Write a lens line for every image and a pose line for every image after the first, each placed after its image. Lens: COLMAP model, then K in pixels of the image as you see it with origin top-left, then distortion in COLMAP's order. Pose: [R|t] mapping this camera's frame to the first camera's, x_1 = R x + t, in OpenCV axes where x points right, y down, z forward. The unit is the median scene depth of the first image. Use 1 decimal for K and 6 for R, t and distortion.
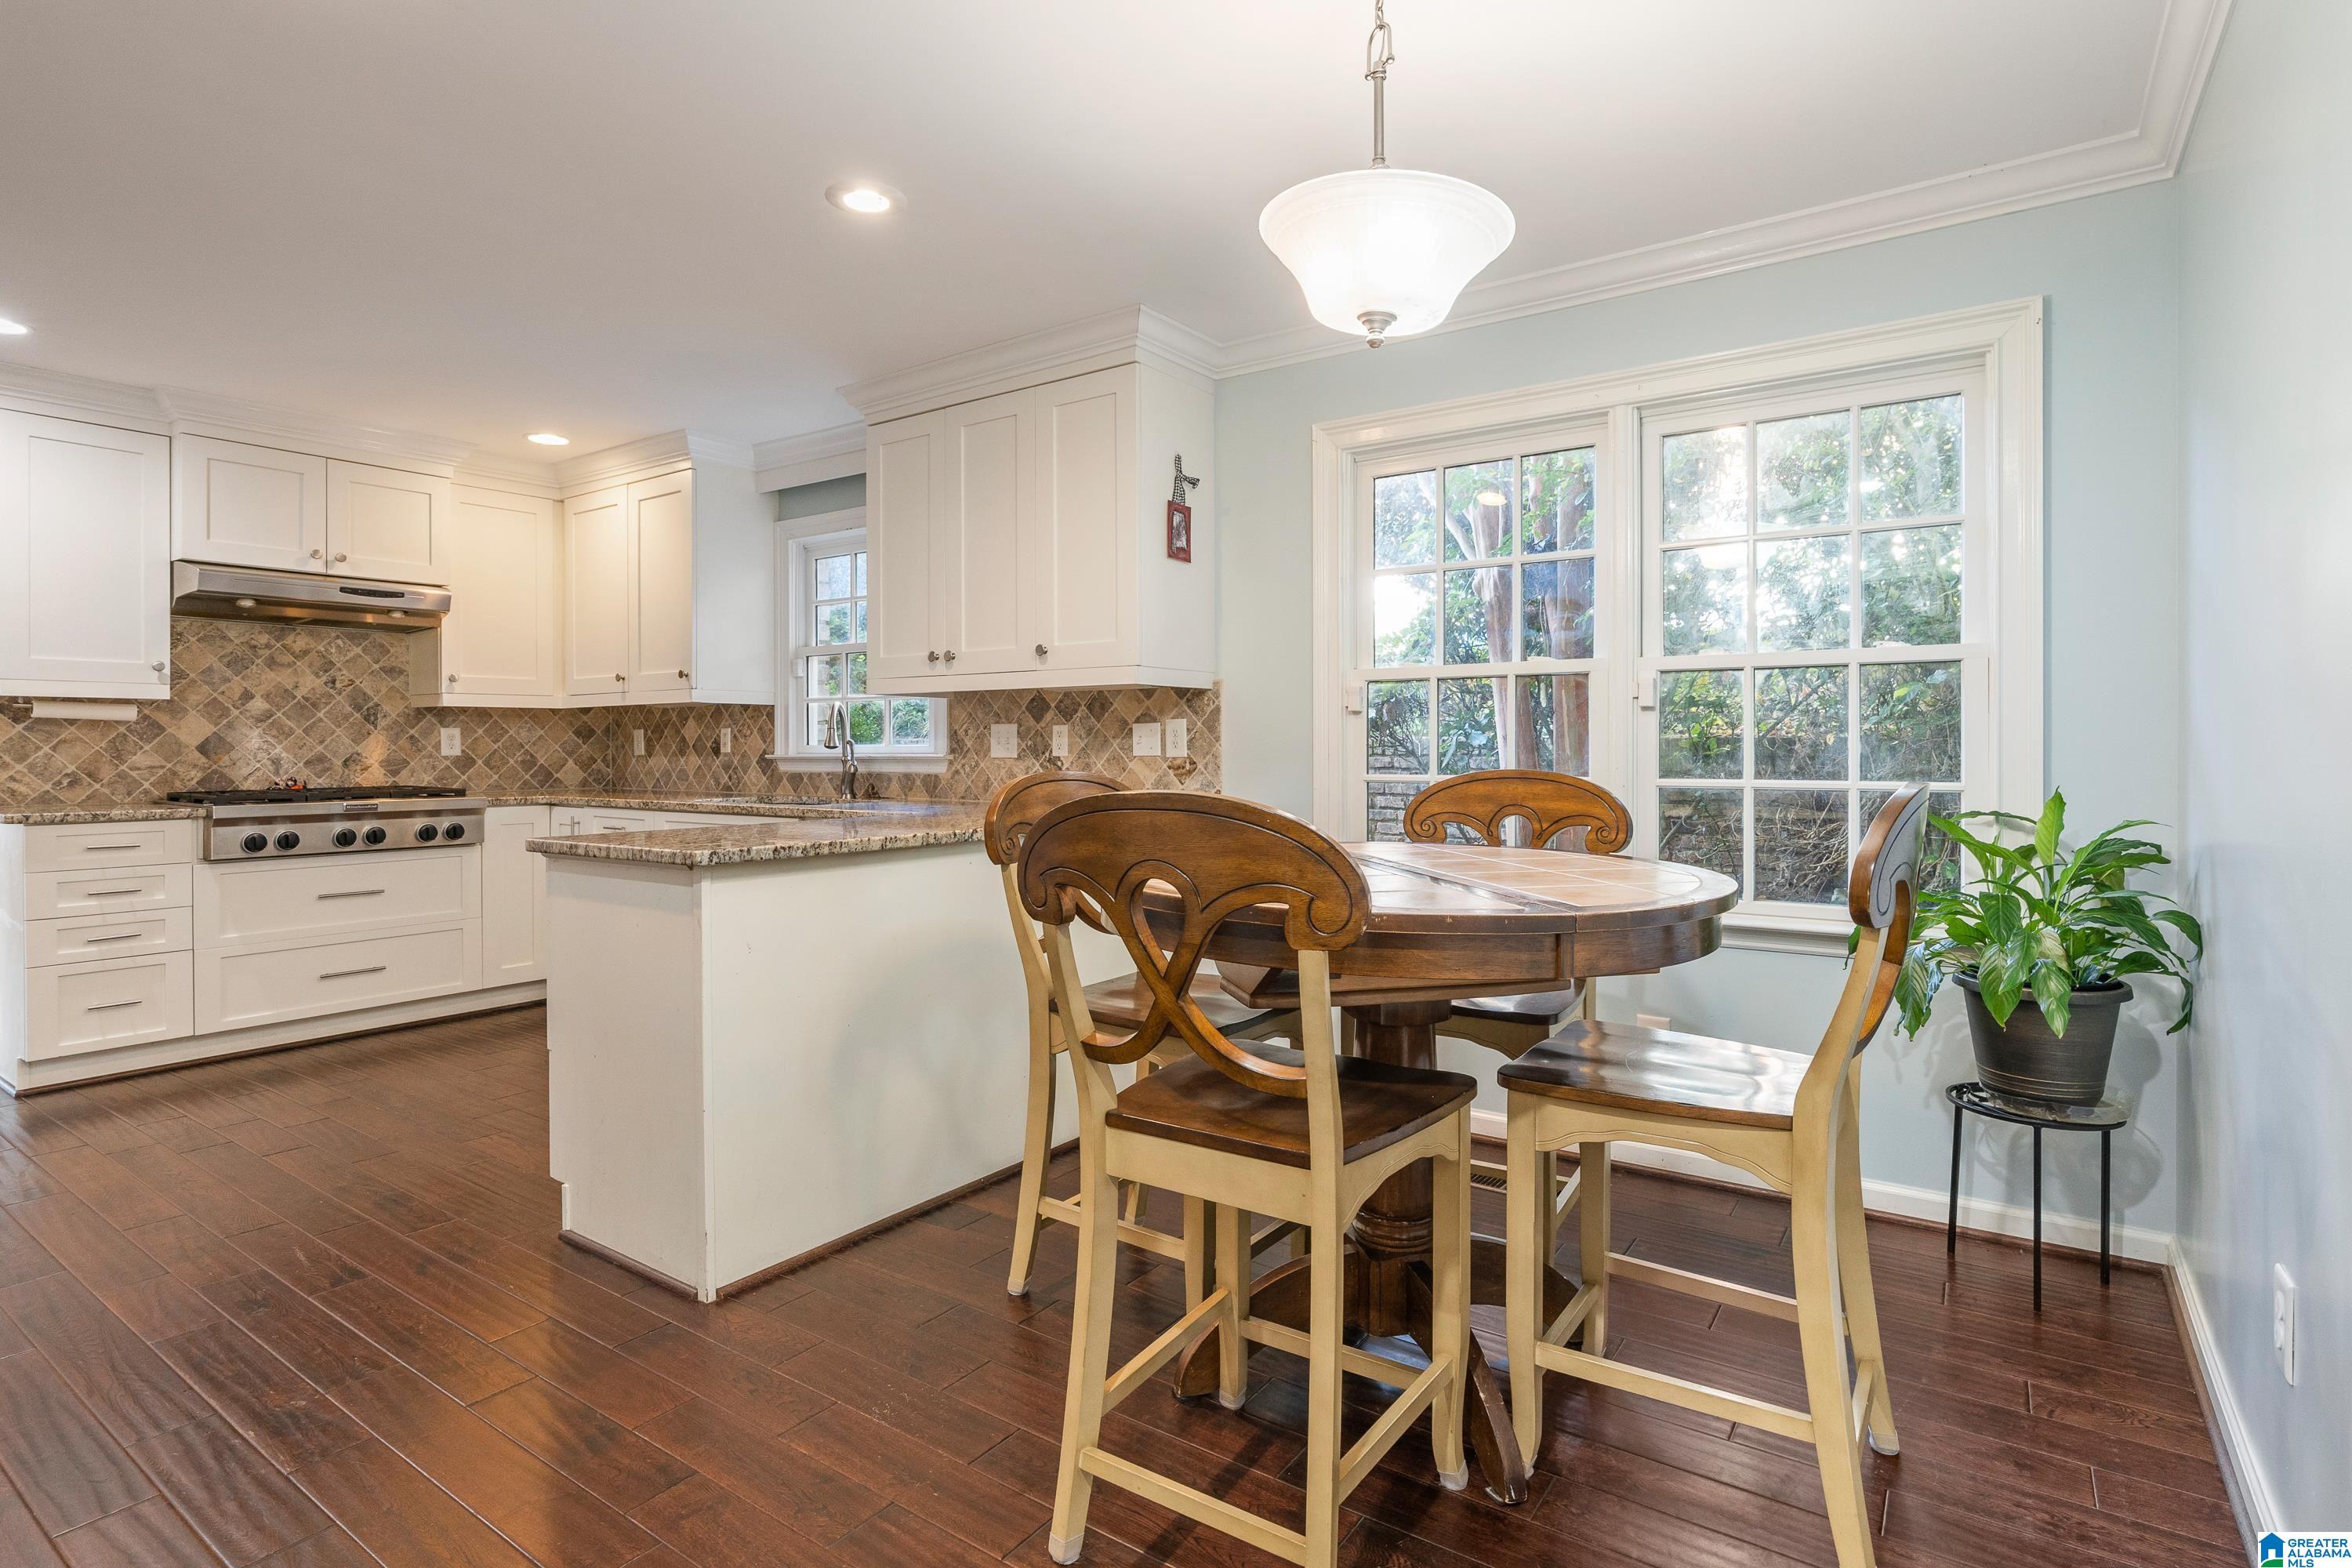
lens RADIAL K [[1190.4, 0, 1170.9], [0, 1190.4, 763.2], [0, 0, 1]] dist [-0.001470, 0.000588]
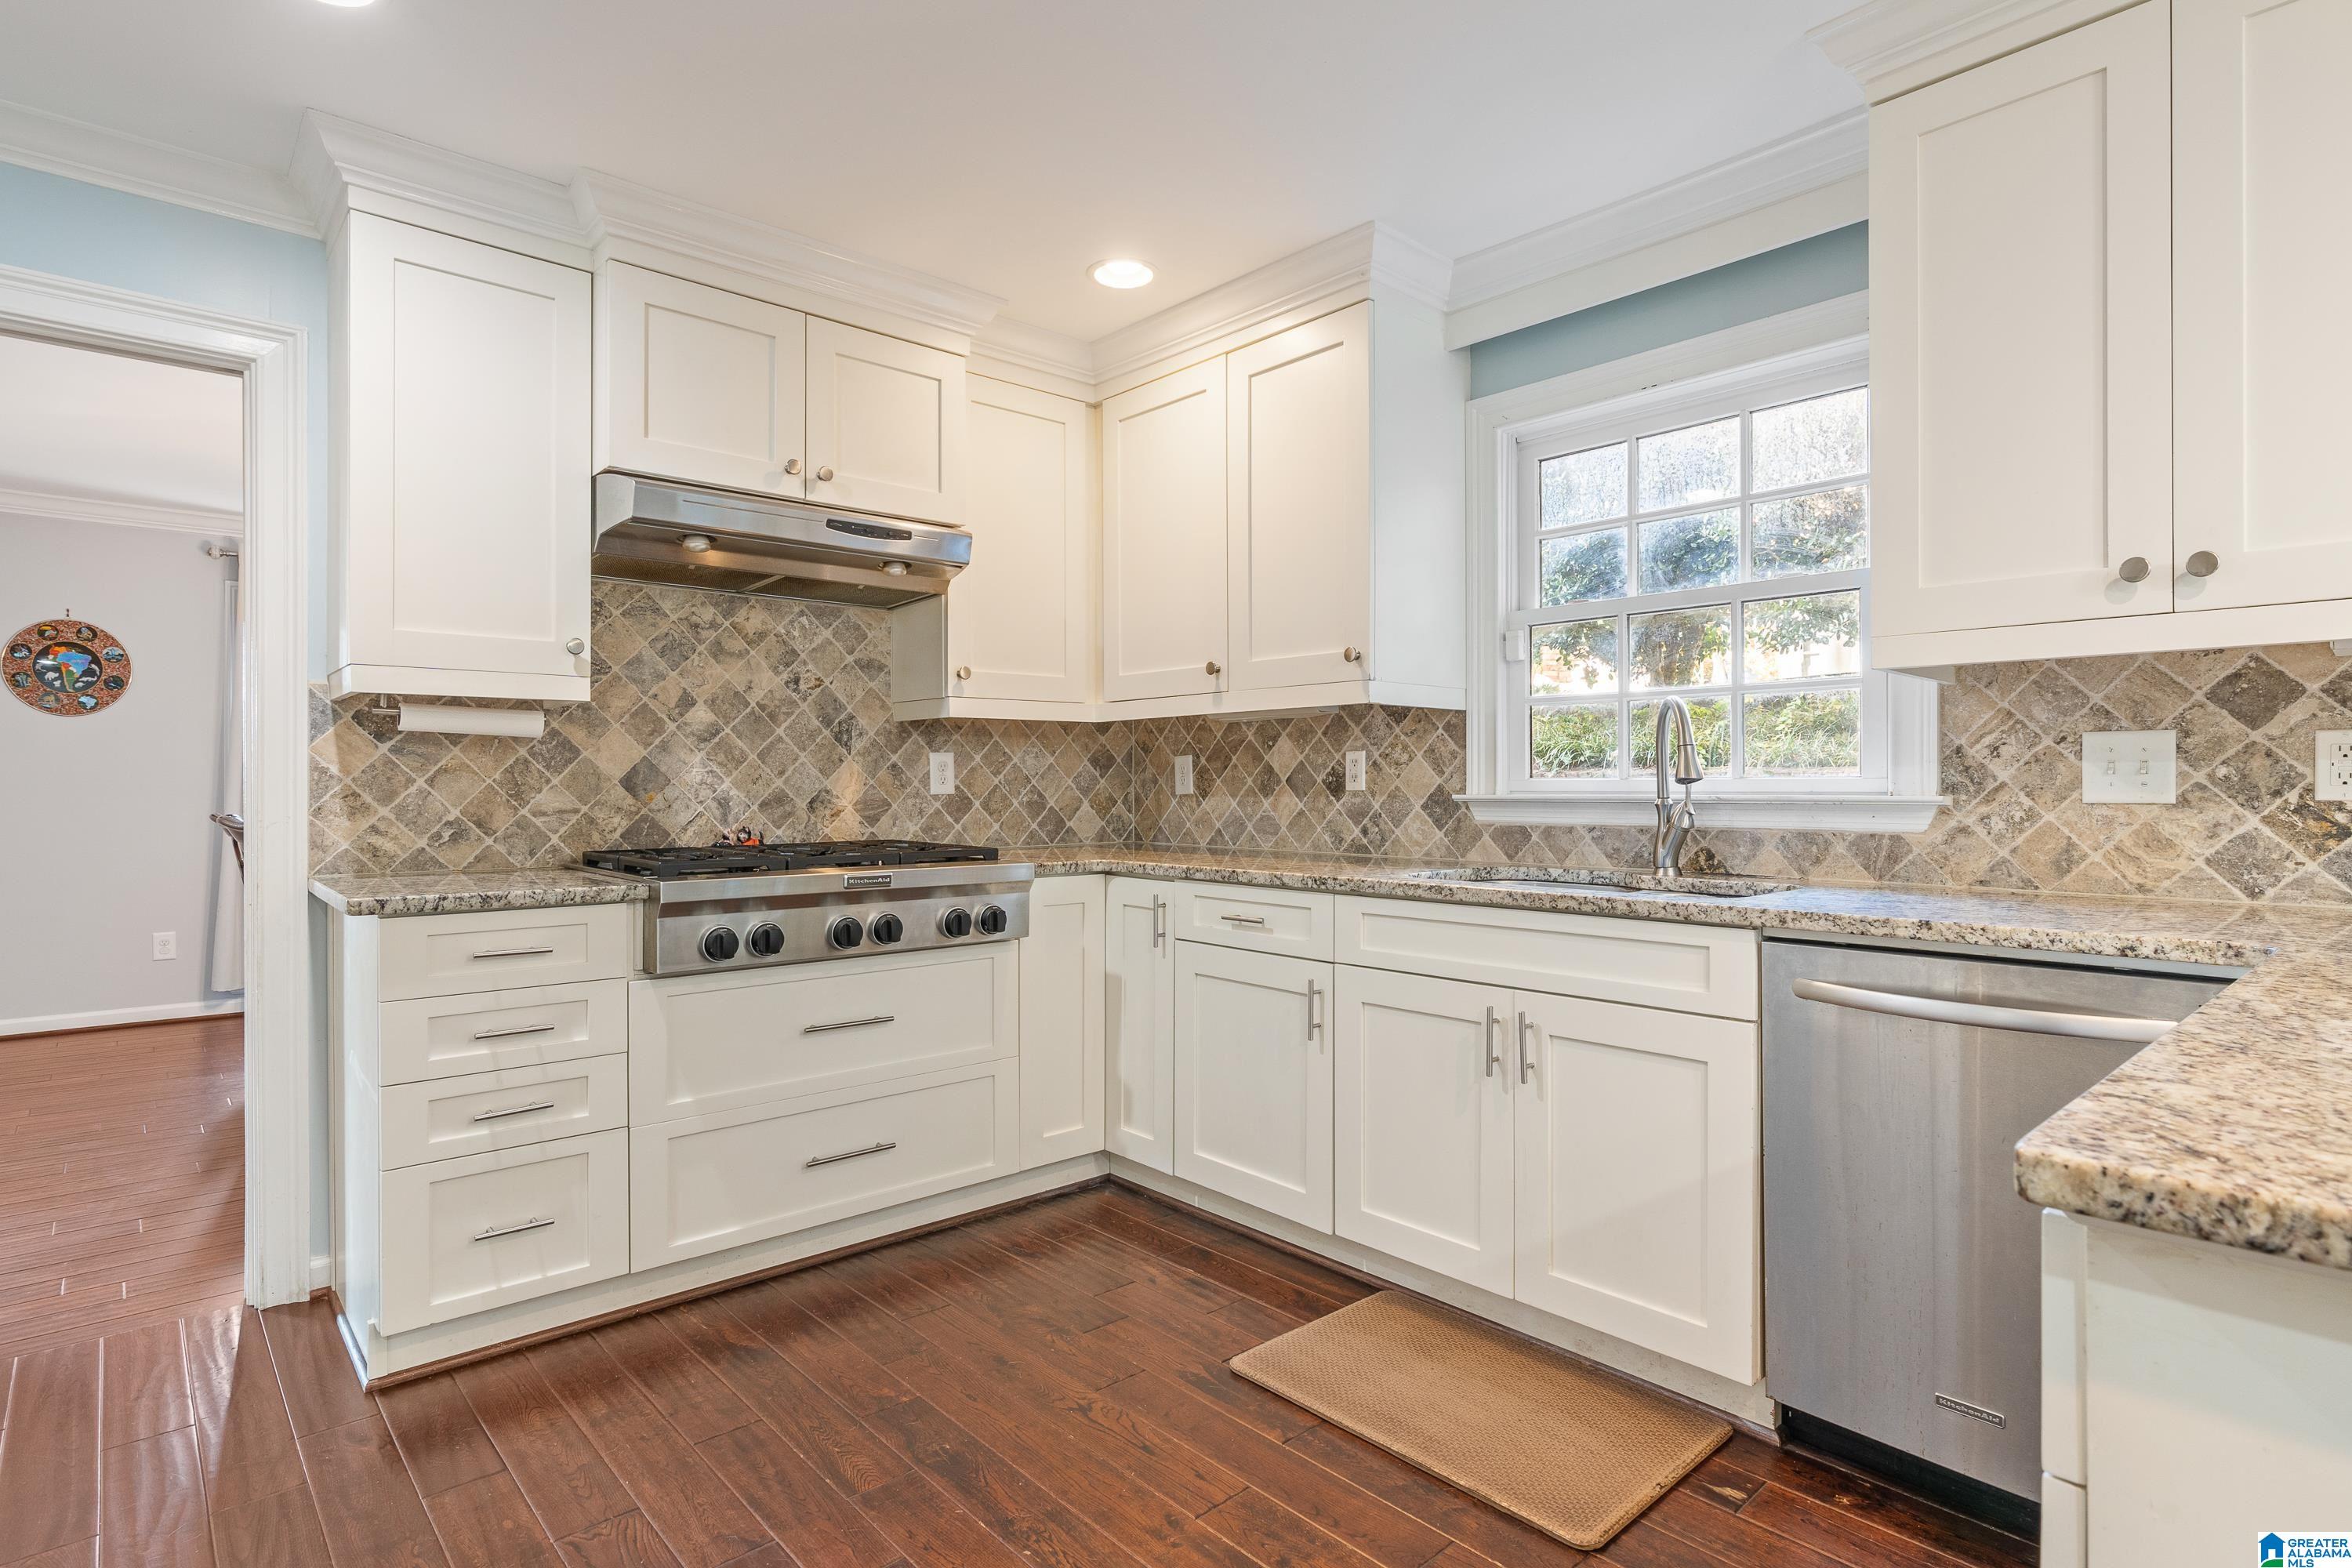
lens RADIAL K [[1218.3, 0, 1174.5], [0, 1218.3, 807.4], [0, 0, 1]] dist [-0.003371, -0.000418]
pose [[0.975418, 0.005380, -0.220297, -0.371657], [-0.004438, 0.999979, 0.004771, -0.003223], [0.220318, -0.003676, 0.975421, 0.412413]]
